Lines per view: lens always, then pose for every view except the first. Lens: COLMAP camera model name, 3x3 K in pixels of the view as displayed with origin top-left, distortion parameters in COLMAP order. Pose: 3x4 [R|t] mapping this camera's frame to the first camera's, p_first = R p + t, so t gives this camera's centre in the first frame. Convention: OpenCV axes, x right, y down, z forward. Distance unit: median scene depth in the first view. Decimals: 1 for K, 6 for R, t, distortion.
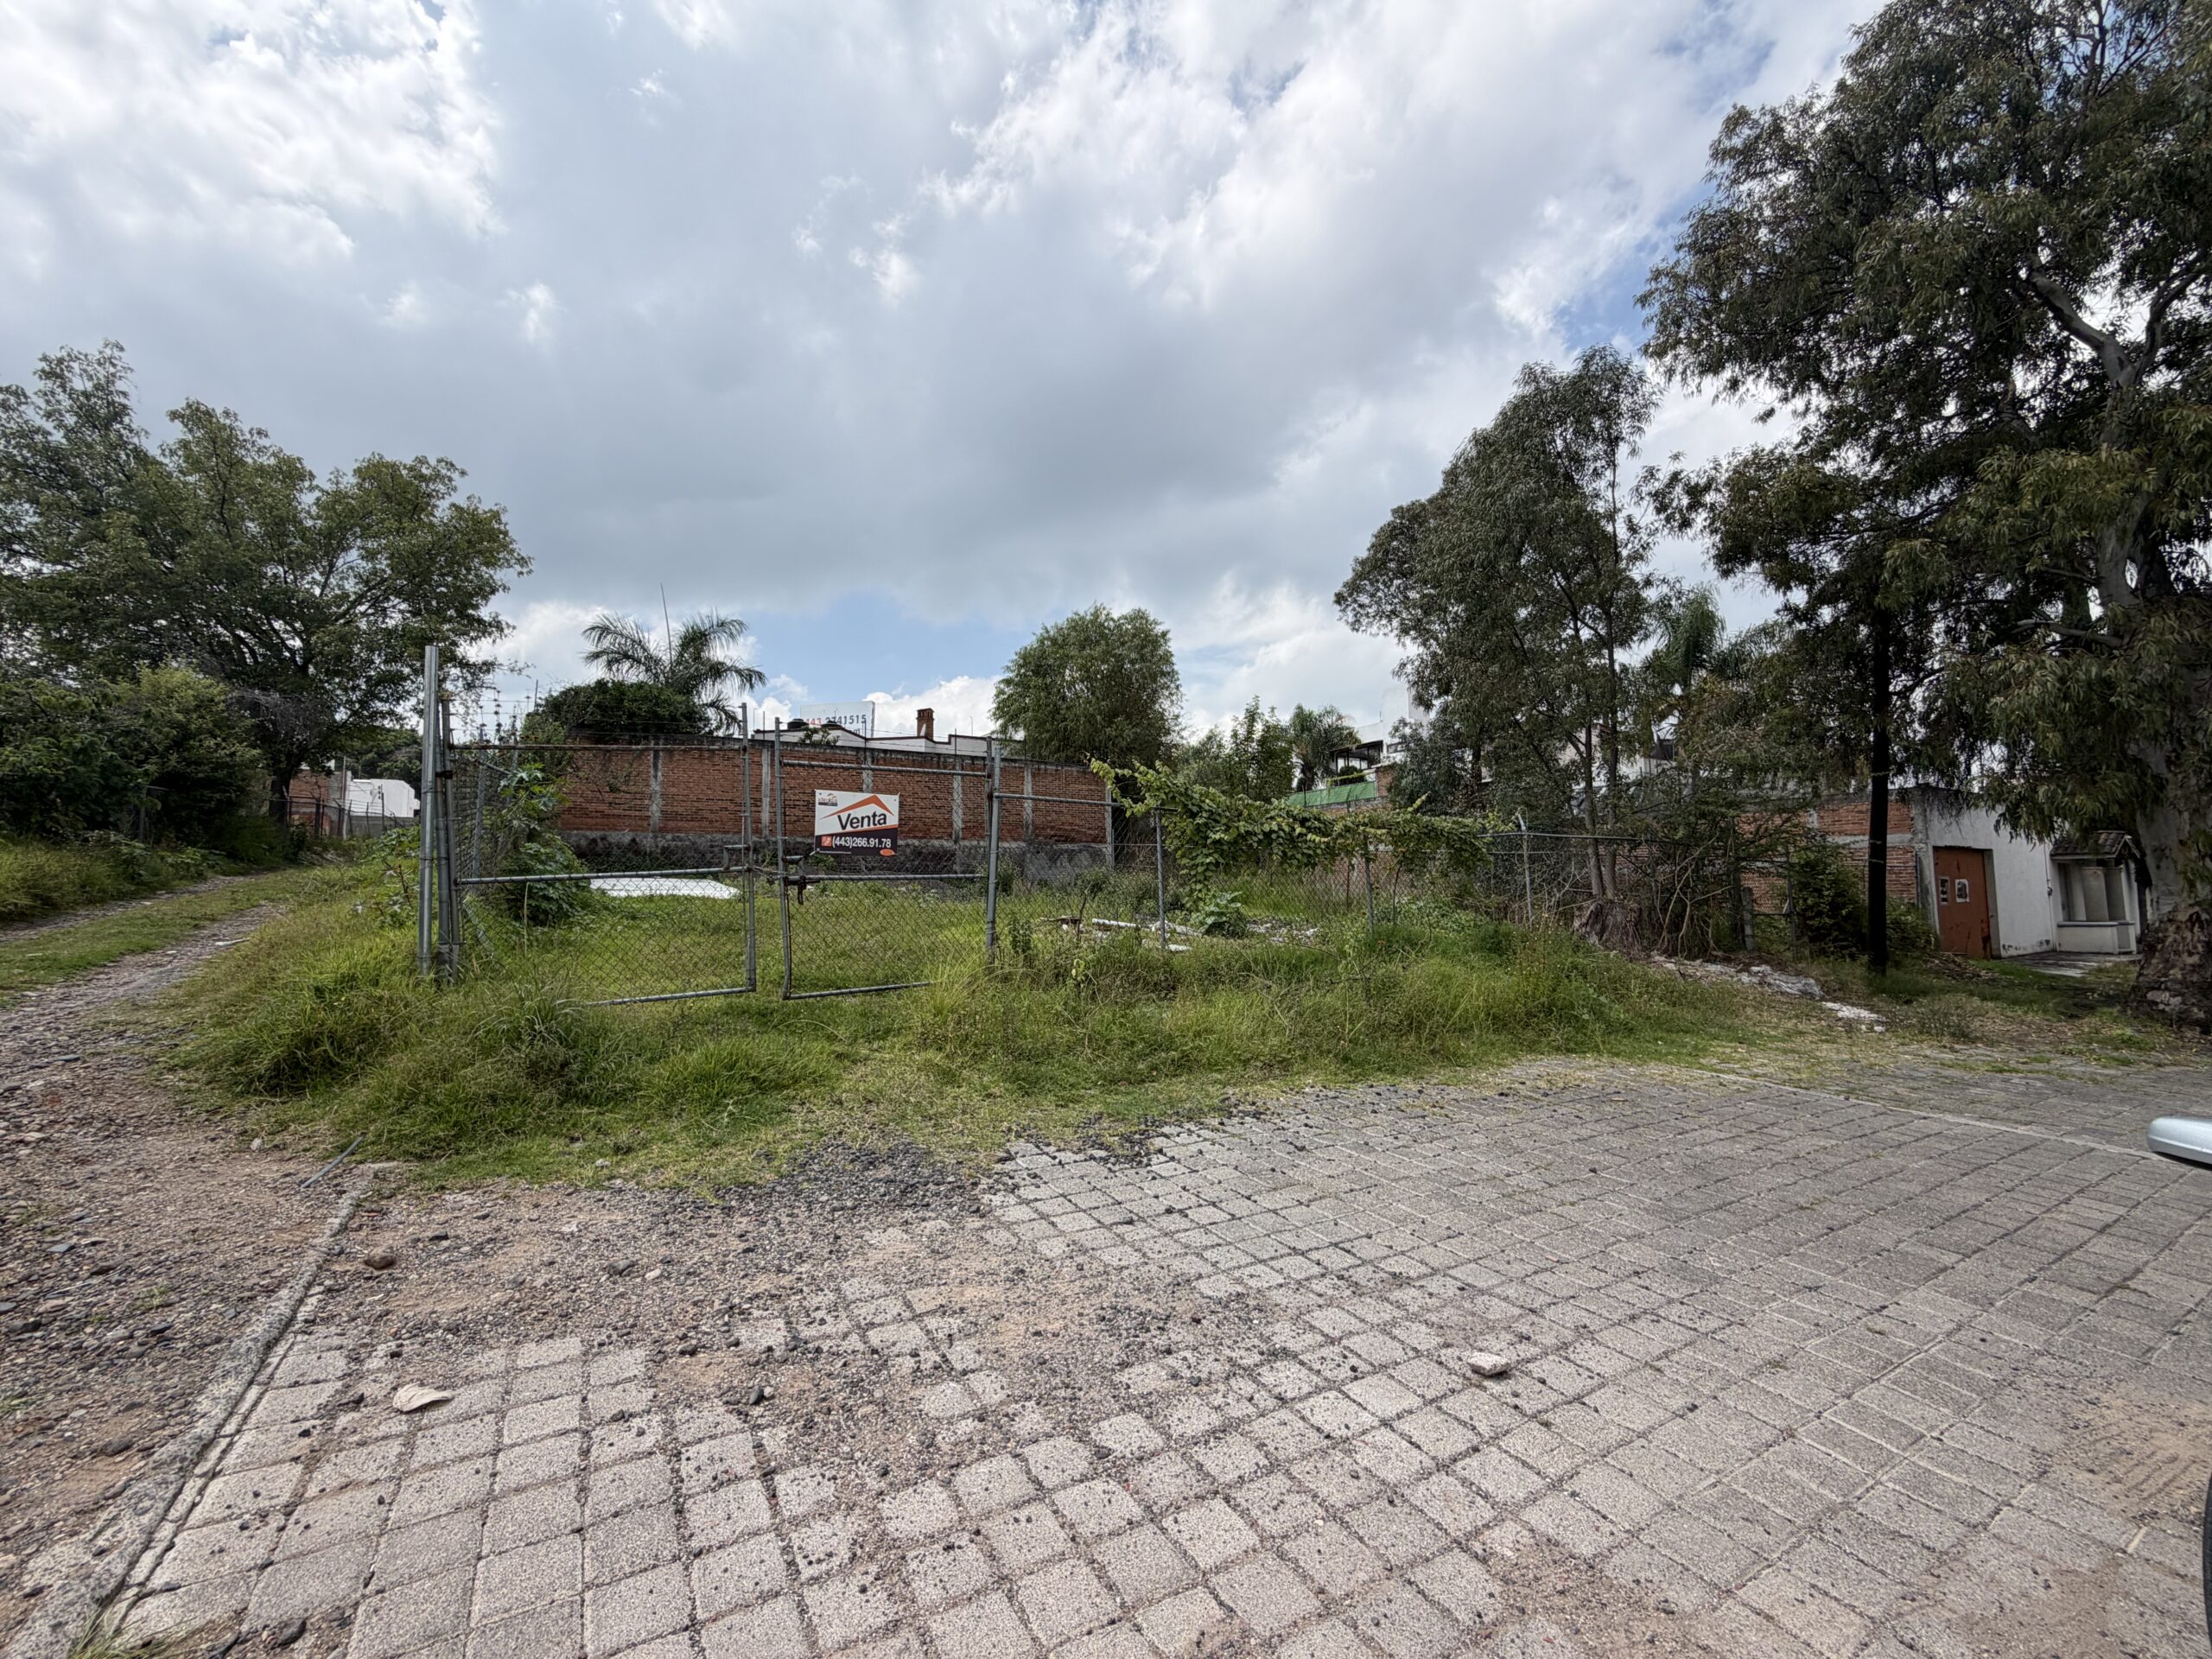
lens RADIAL K [[881.5, 0, 1106.0], [0, 881.5, 829.5], [0, 0, 1]] dist [-0.001501, 0.000477]
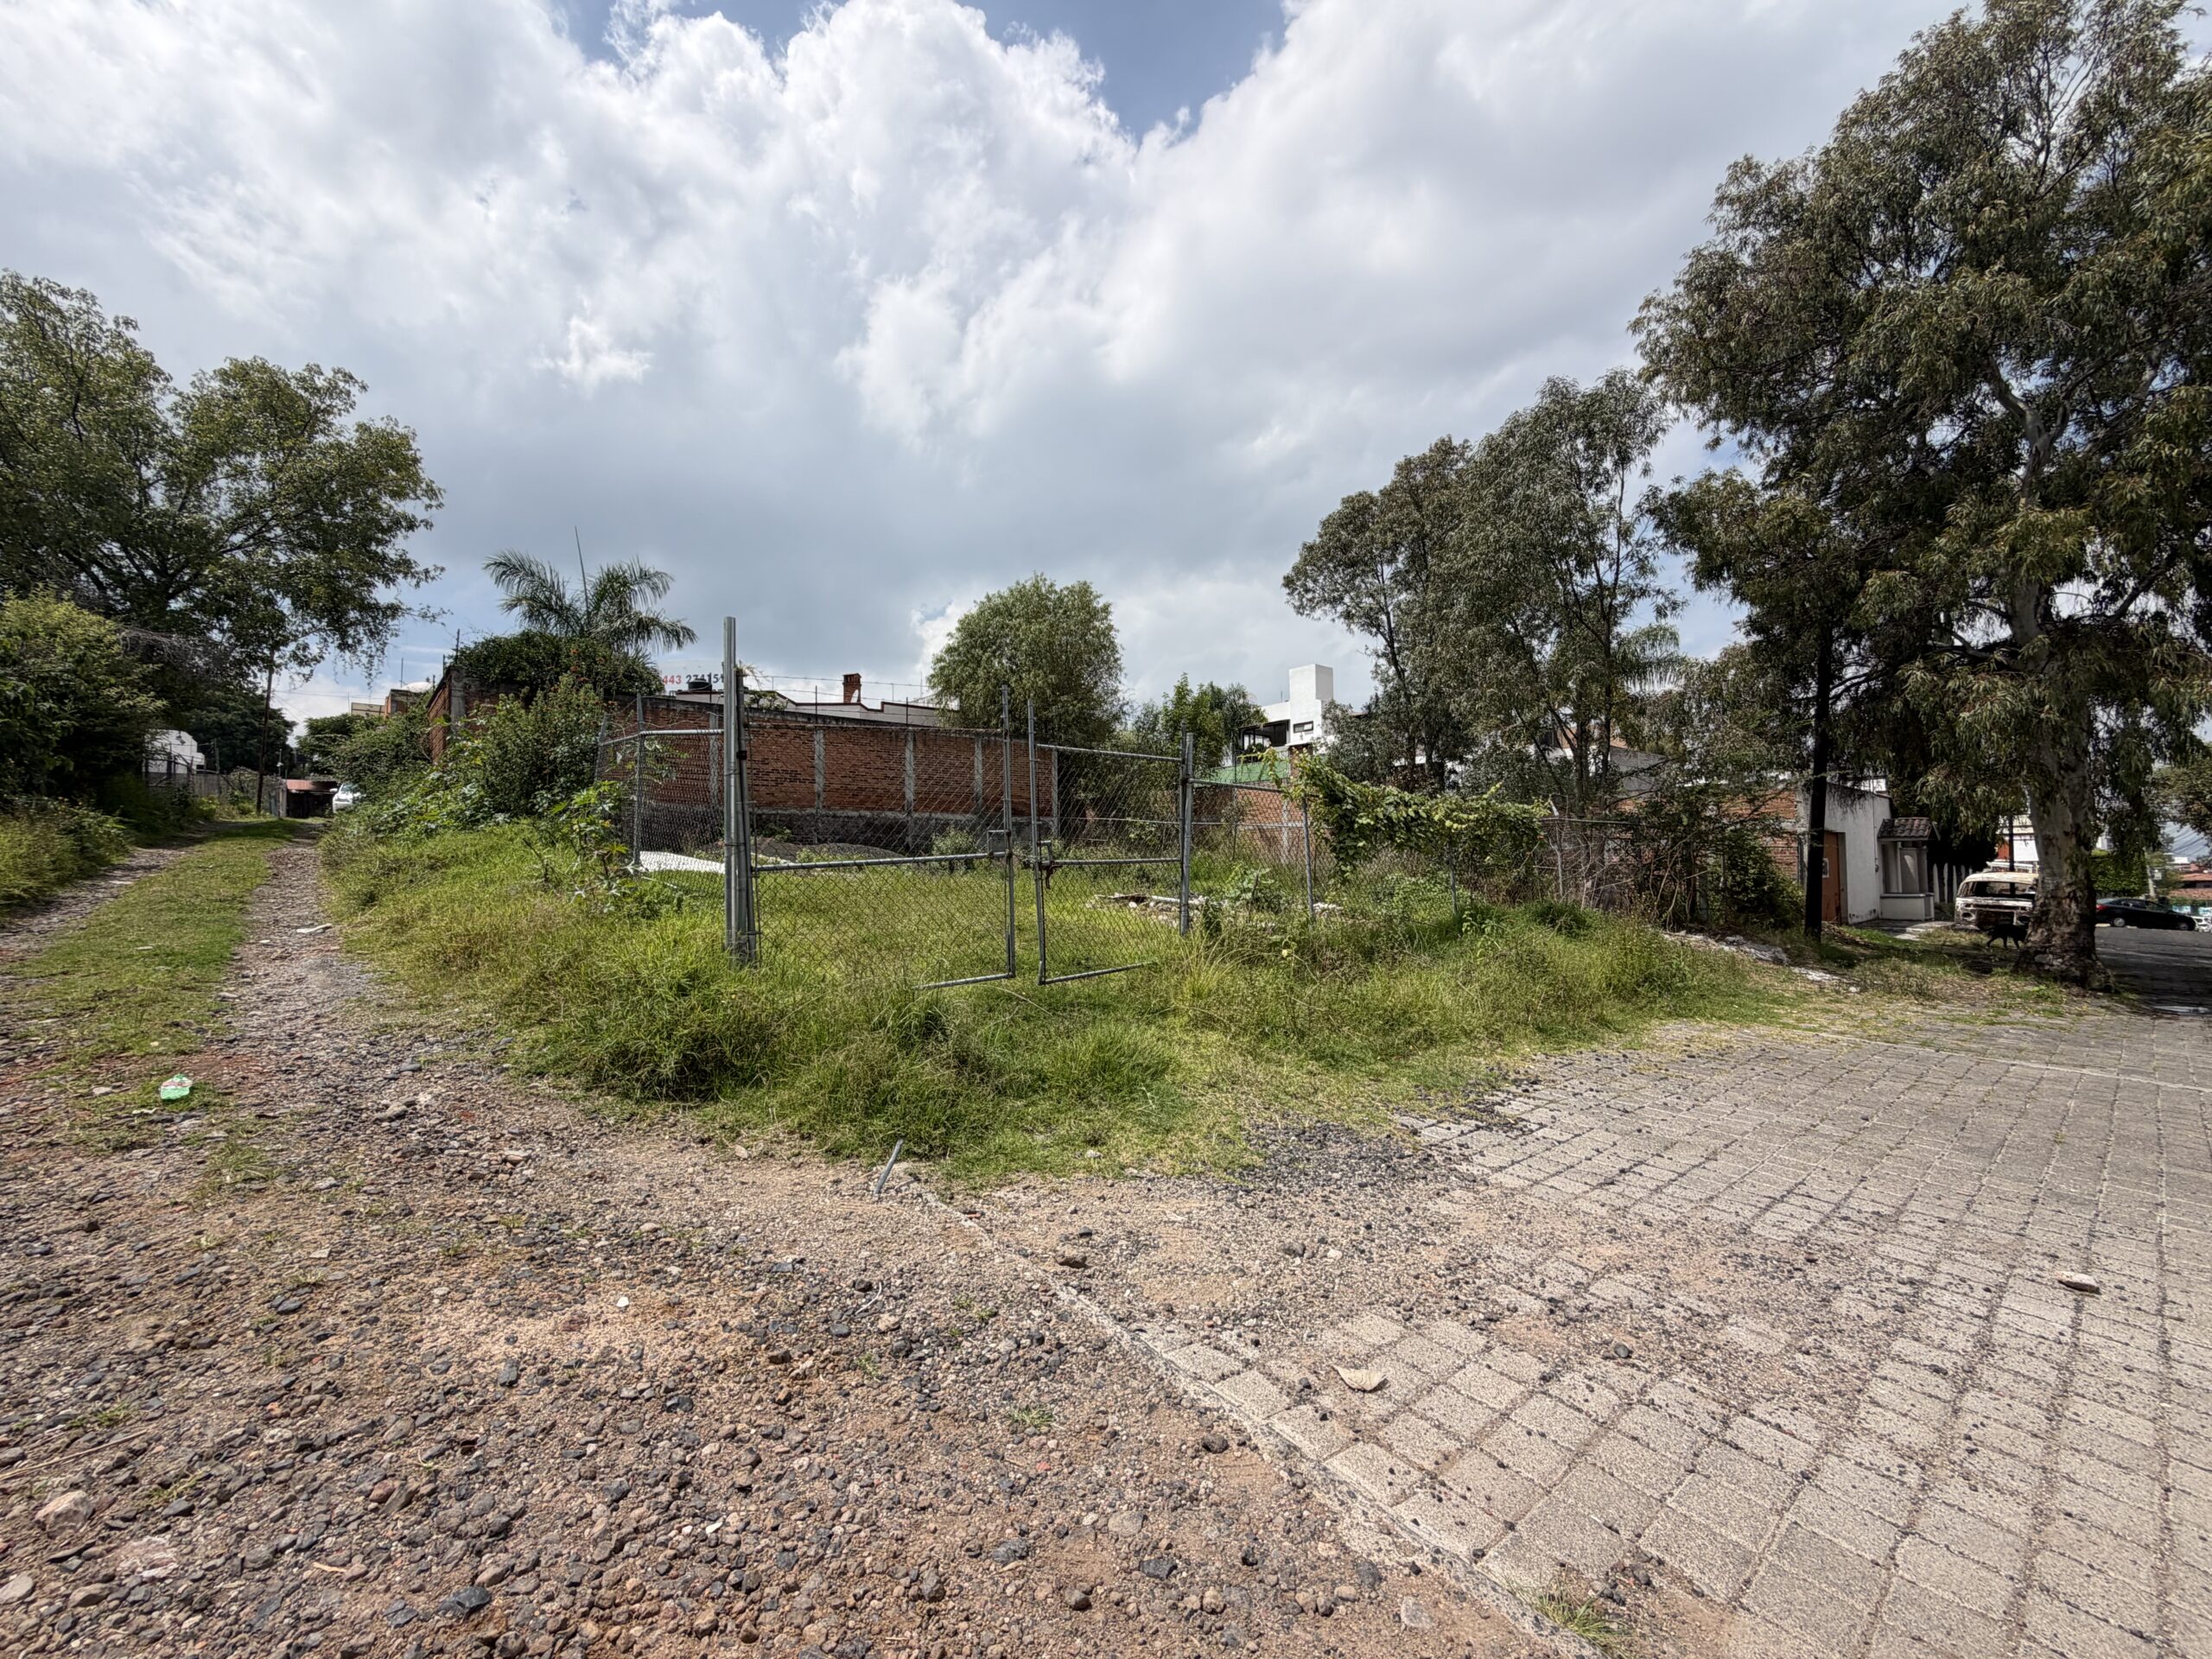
lens RADIAL K [[881.5, 0, 1106.0], [0, 881.5, 829.5], [0, 0, 1]] dist [-0.001501, 0.000477]
pose [[0.987559, 0.009362, 0.156971, -0.219983], [-0.014740, 0.999342, 0.033134, -0.008429], [-0.156557, -0.035036, 0.987047, 0.003317]]
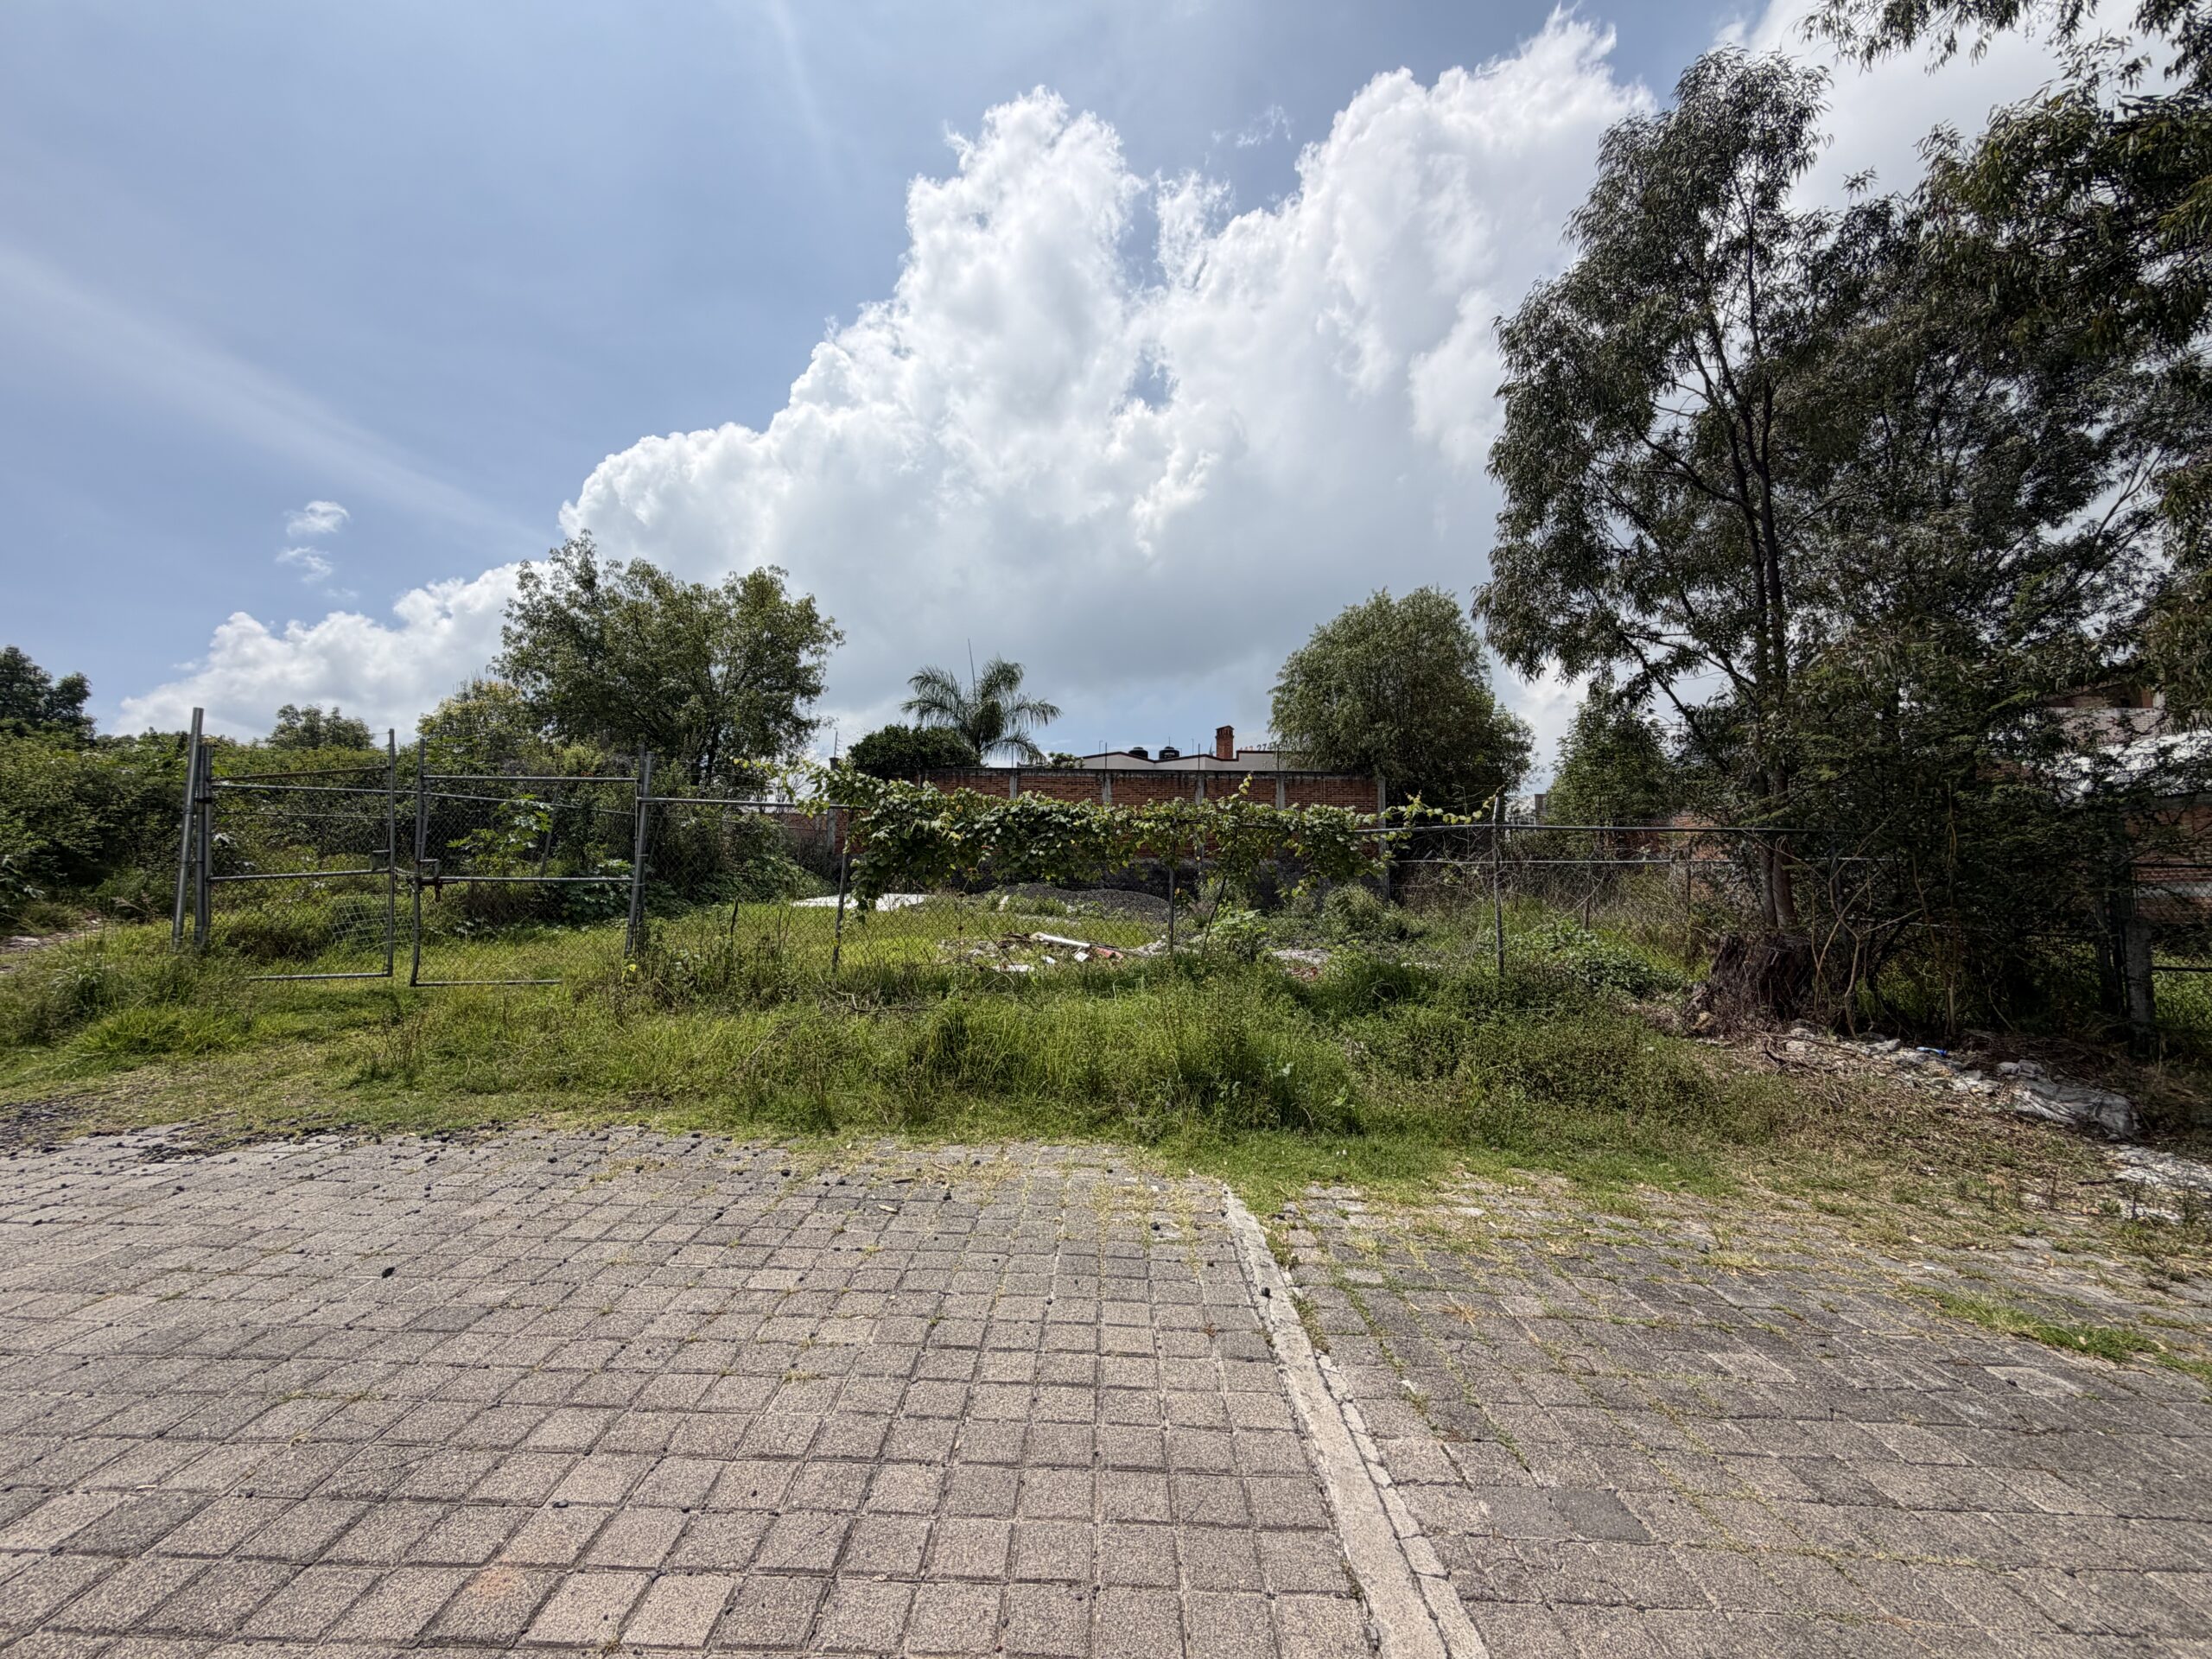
lens RADIAL K [[881.5, 0, 1106.0], [0, 881.5, 829.5], [0, 0, 1]] dist [-0.001501, 0.000477]
pose [[0.857290, -0.030242, -0.513945, 0.493336], [0.016100, 0.999360, -0.031949, 0.020858], [0.514582, 0.019115, 0.857228, 0.234485]]
